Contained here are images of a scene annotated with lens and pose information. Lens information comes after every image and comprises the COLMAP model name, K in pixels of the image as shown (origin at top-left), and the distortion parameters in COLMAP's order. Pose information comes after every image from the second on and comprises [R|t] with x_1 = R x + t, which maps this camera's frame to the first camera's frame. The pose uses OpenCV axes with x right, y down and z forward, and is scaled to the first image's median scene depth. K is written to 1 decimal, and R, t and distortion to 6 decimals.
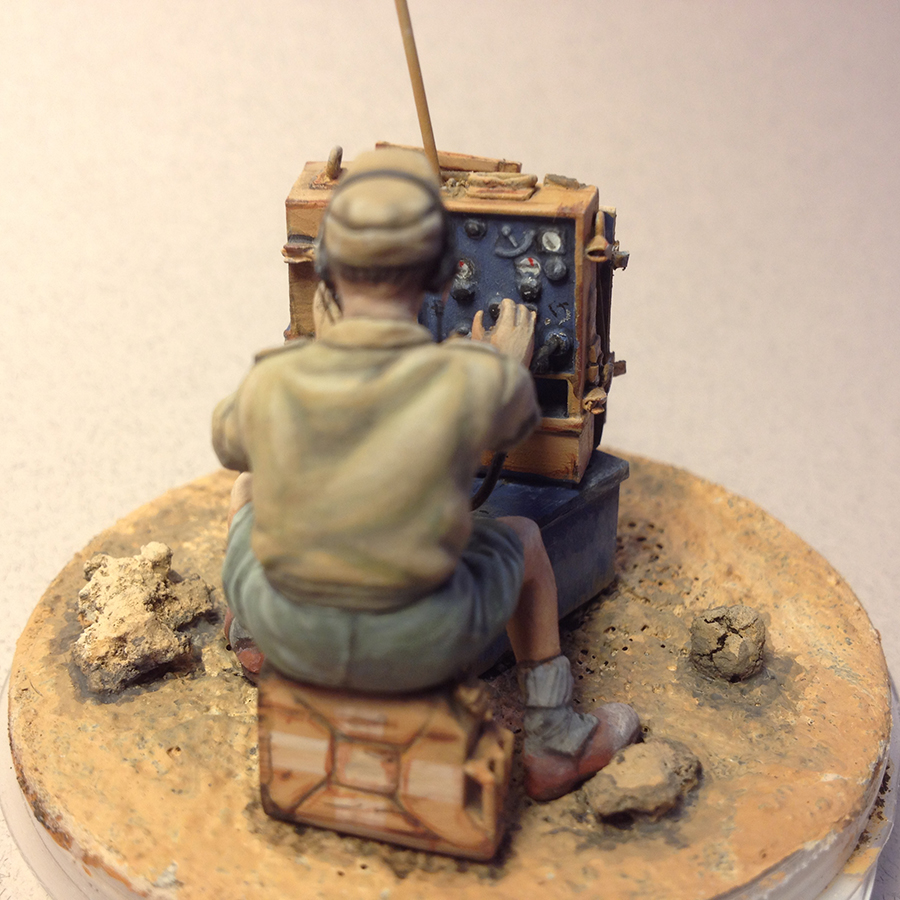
lens RADIAL K [[1185.2, 0, 450.0], [0, 1185.2, 450.0], [0, 0, 1]] dist [0.212158, -0.725132]
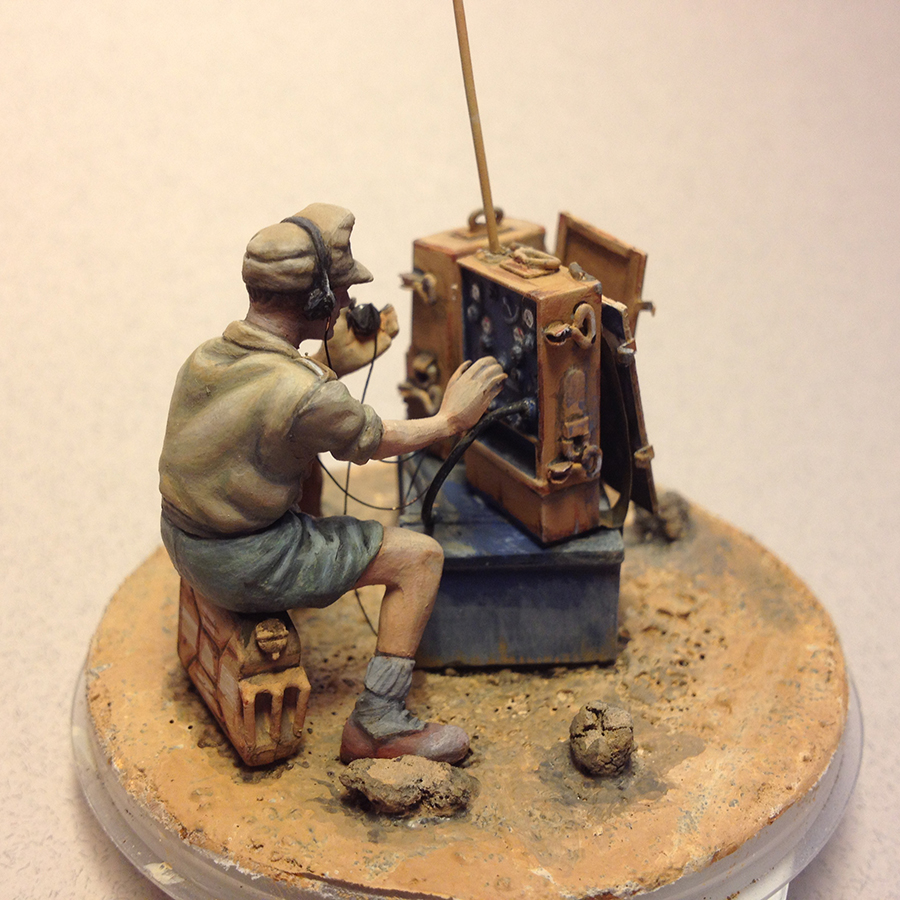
lens RADIAL K [[1185.2, 0, 450.0], [0, 1185.2, 450.0], [0, 0, 1]] dist [0.212158, -0.725132]
pose [[0.725742, 0.309240, -0.614548, 0.772786], [-0.323008, 0.941865, 0.092494, -0.139669], [0.607424, 0.131377, 0.783439, 0.090752]]
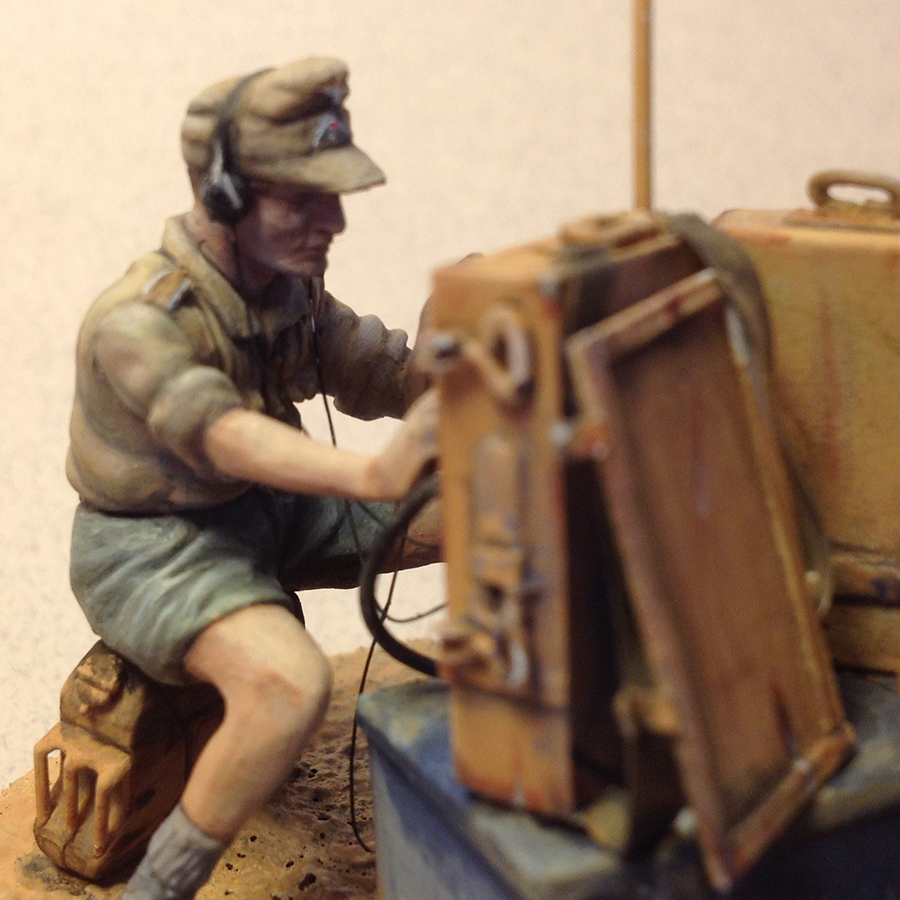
lens RADIAL K [[1796.5, 0, 451.0], [0, 1796.5, 372.8], [0, 0, 1]] dist [-0.034440, -0.024560]
pose [[-0.347530, 0.264489, -0.899594, 0.880635], [-0.398890, 0.826552, 0.397113, -0.496160], [0.848593, 0.496848, -0.181749, 1.177601]]
